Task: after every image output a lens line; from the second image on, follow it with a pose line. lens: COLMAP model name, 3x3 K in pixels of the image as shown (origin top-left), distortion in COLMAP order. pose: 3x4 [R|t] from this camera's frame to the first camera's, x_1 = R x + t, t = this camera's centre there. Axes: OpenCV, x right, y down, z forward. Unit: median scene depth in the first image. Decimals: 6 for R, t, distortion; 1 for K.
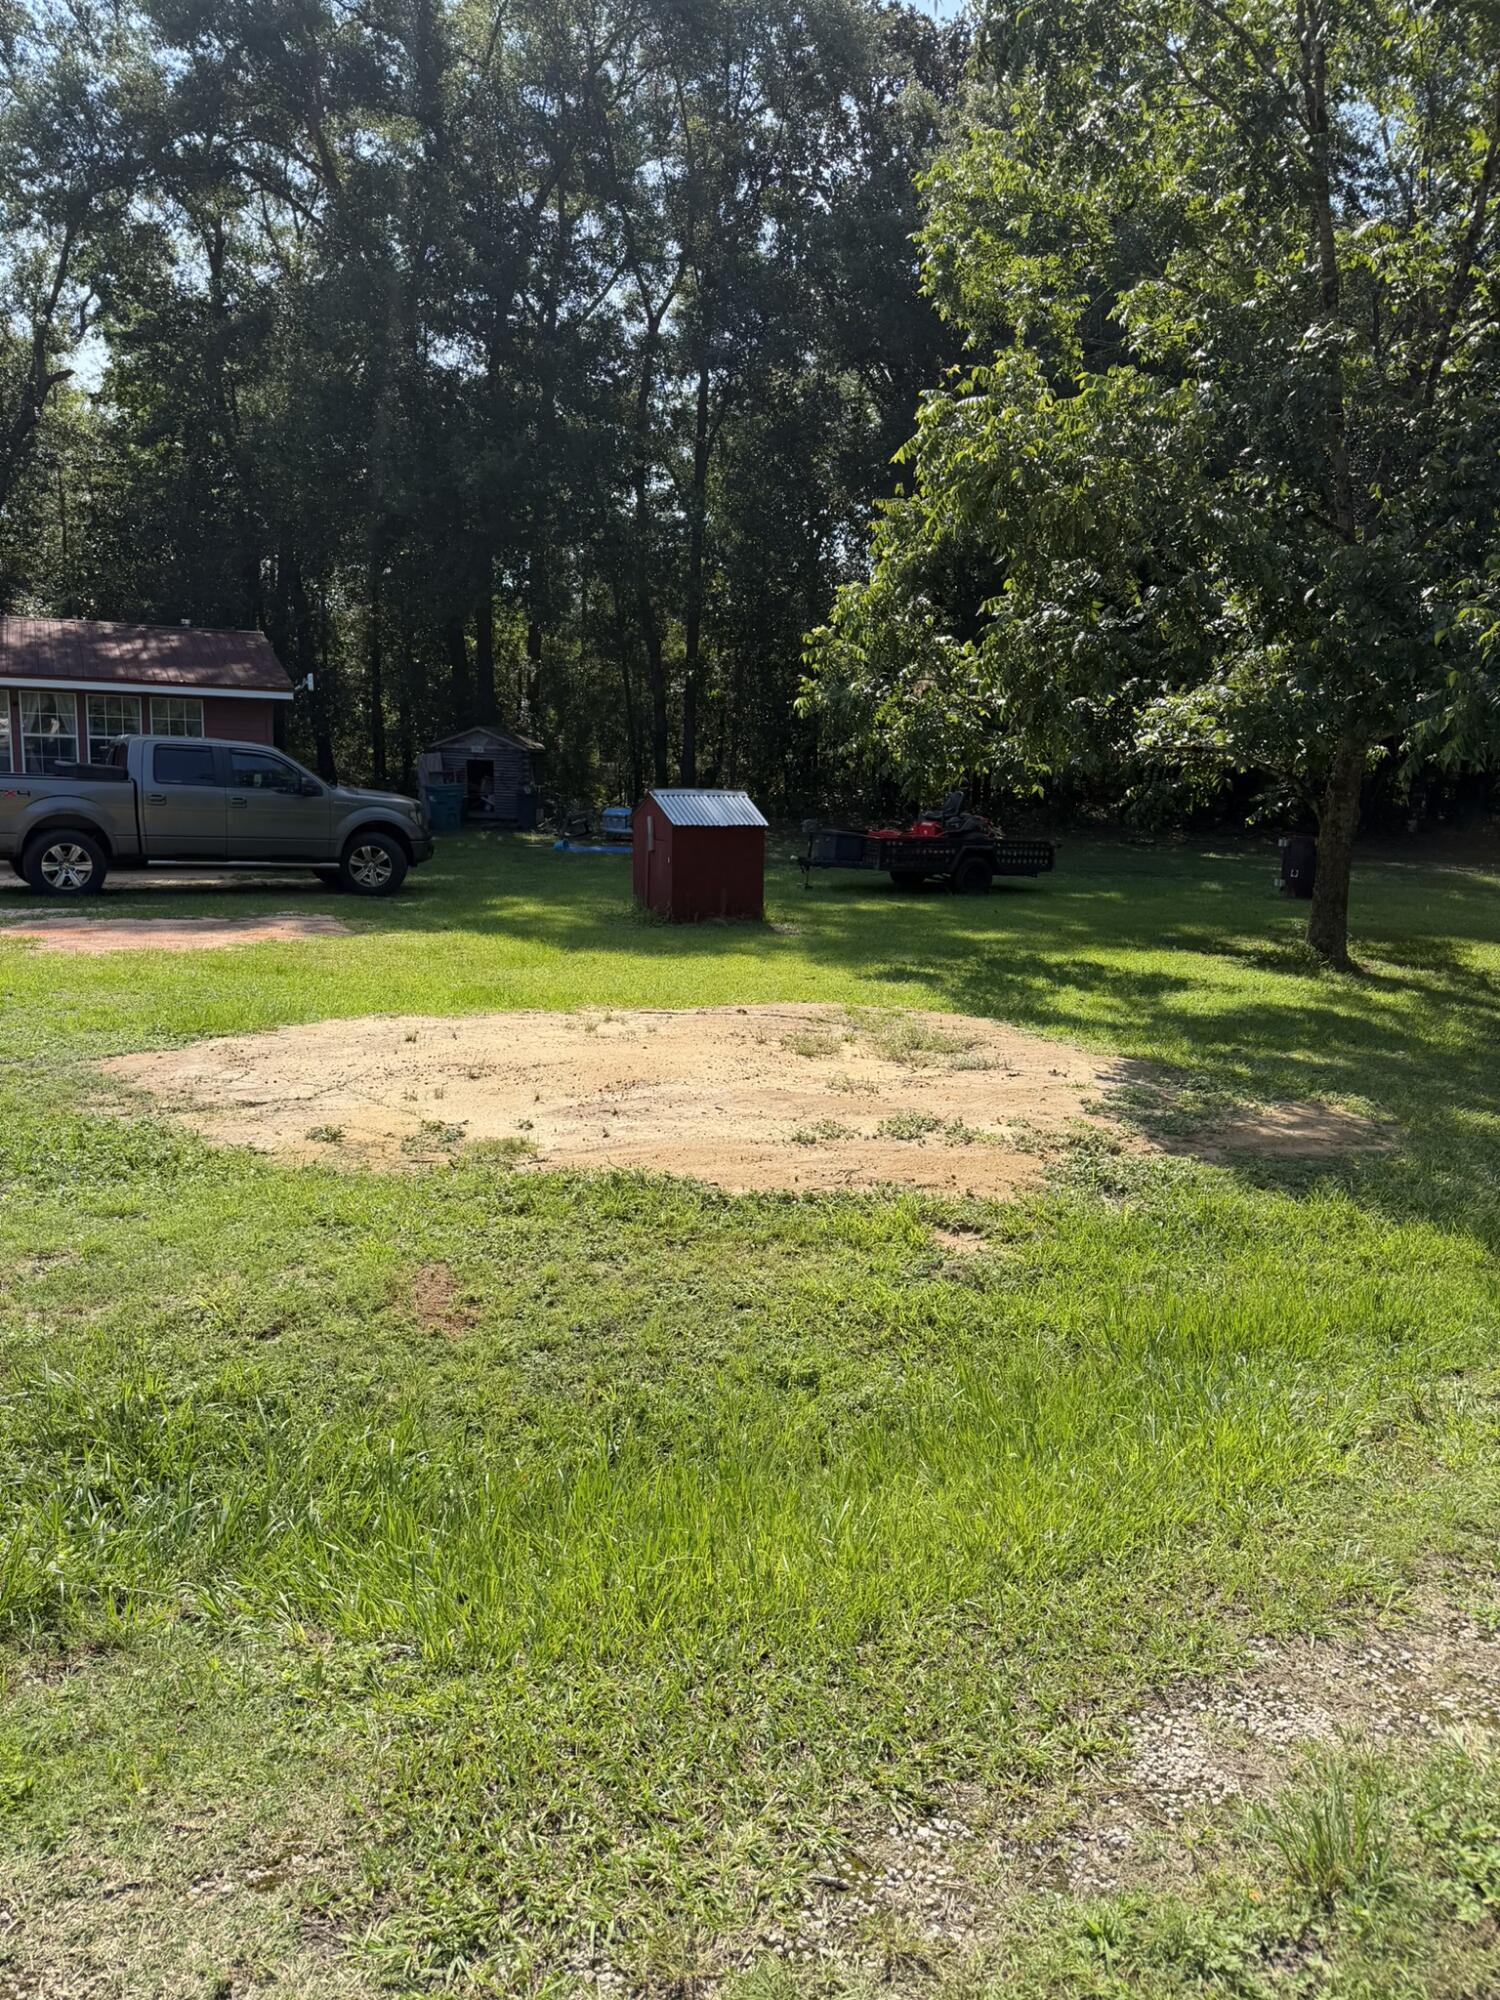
lens RADIAL K [[1404.8, 0, 750.0], [0, 1404.8, 1000.0], [0, 0, 1]] dist [0.042492, -0.046545]
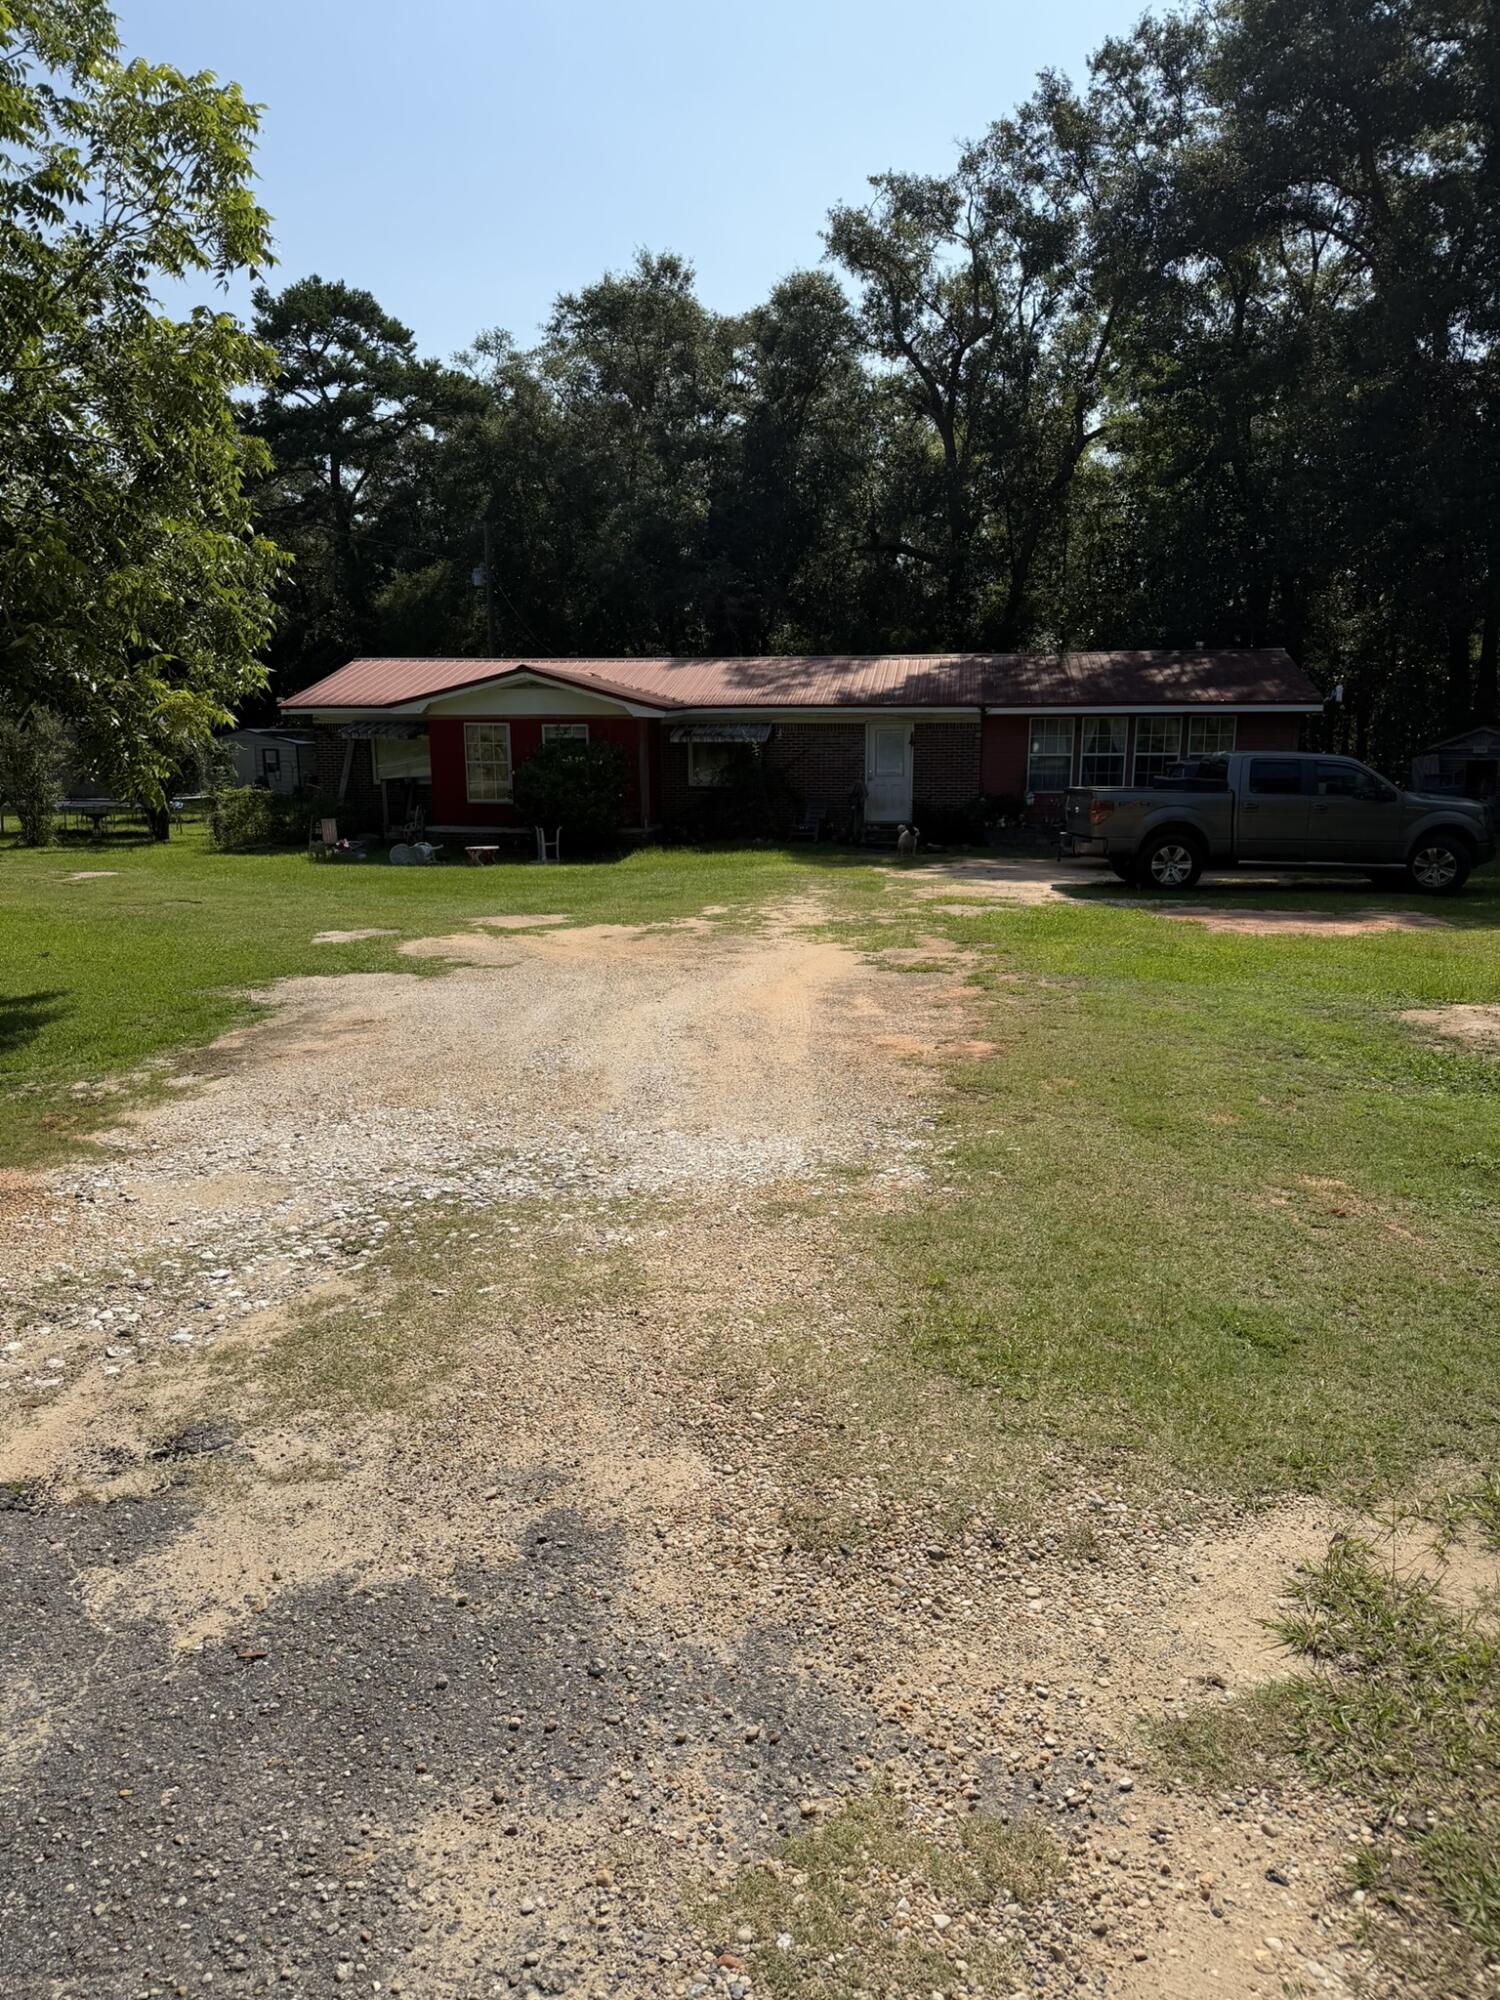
lens RADIAL K [[1419.6, 0, 750.6], [0, 1419.6, 1025.7], [0, 0, 1]] dist [-0.000743, -0.003386]
pose [[0.829924, 0.069995, -0.553468, -0.053536], [-0.063479, 0.997503, 0.030964, 0.011878], [0.554253, 0.009436, 0.832295, -0.085485]]
